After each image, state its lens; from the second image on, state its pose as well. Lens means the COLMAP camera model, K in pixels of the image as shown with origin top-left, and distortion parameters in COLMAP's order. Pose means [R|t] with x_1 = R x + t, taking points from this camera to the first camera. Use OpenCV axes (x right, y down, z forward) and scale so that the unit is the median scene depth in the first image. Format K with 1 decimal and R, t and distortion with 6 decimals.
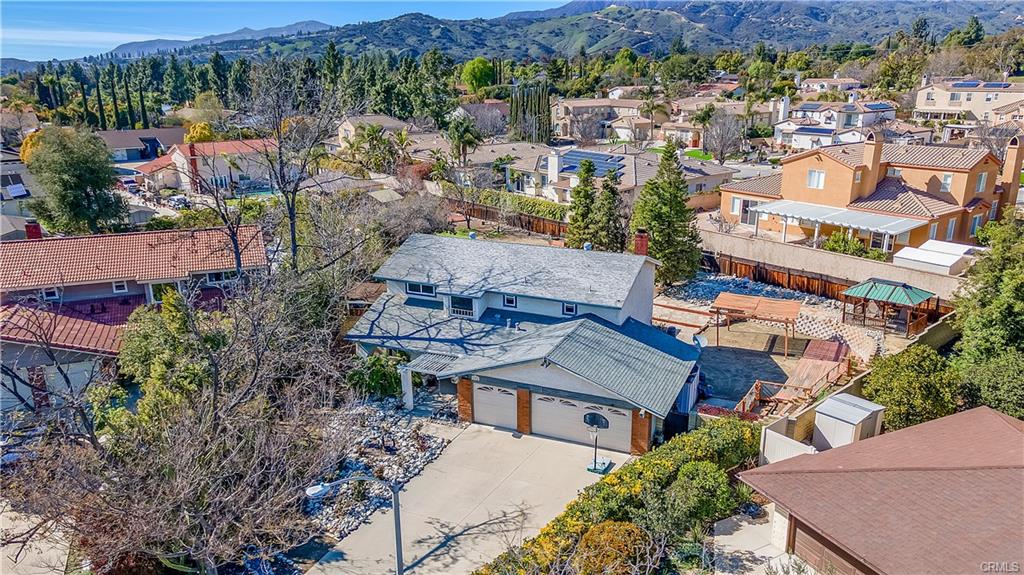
lens RADIAL K [[750.1, 0, 512.0], [0, 750.1, 287.5], [0, 0, 1]] dist [0.037011, 0.006643]
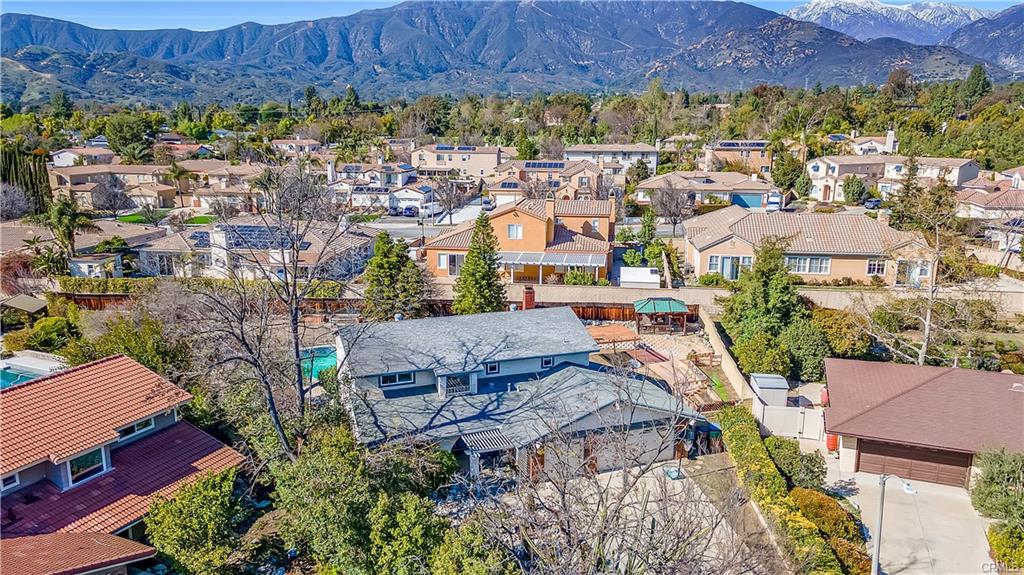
lens RADIAL K [[750.1, 0, 512.0], [0, 750.1, 287.5], [0, 0, 1]] dist [0.037011, 0.006643]
pose [[0.714806, -0.144078, 0.684321, -0.470075], [0.191401, 0.981489, 0.006717, -0.065181], [-0.672621, 0.126178, 0.729150, 0.127800]]
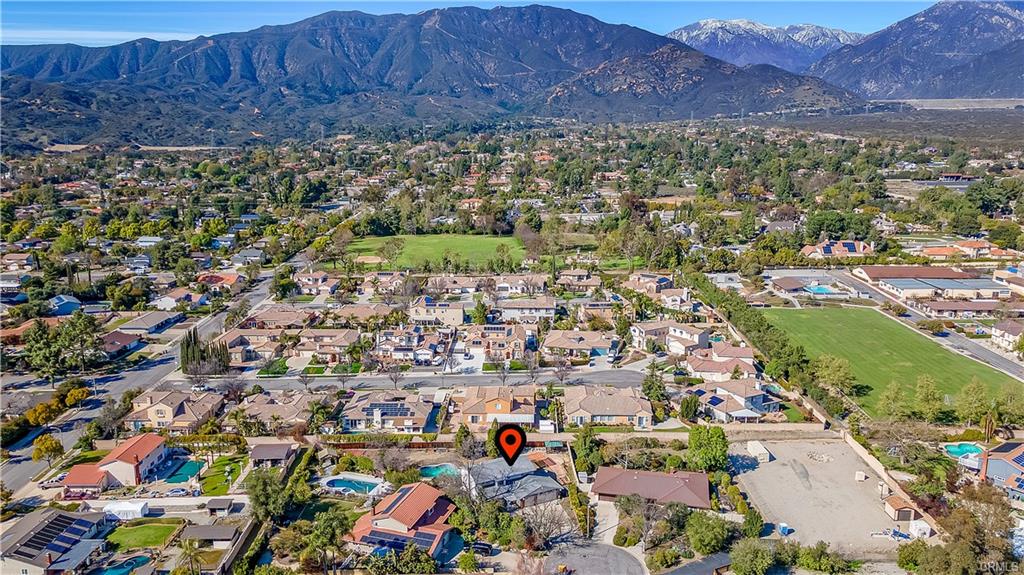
lens RADIAL K [[750.1, 0, 512.0], [0, 750.1, 287.5], [0, 0, 1]] dist [0.037011, 0.006643]
pose [[0.623265, -0.152979, 0.766902, -1.958659], [0.216276, 0.976148, 0.018950, -0.701125], [-0.751509, 0.154051, 0.641485, -1.170381]]
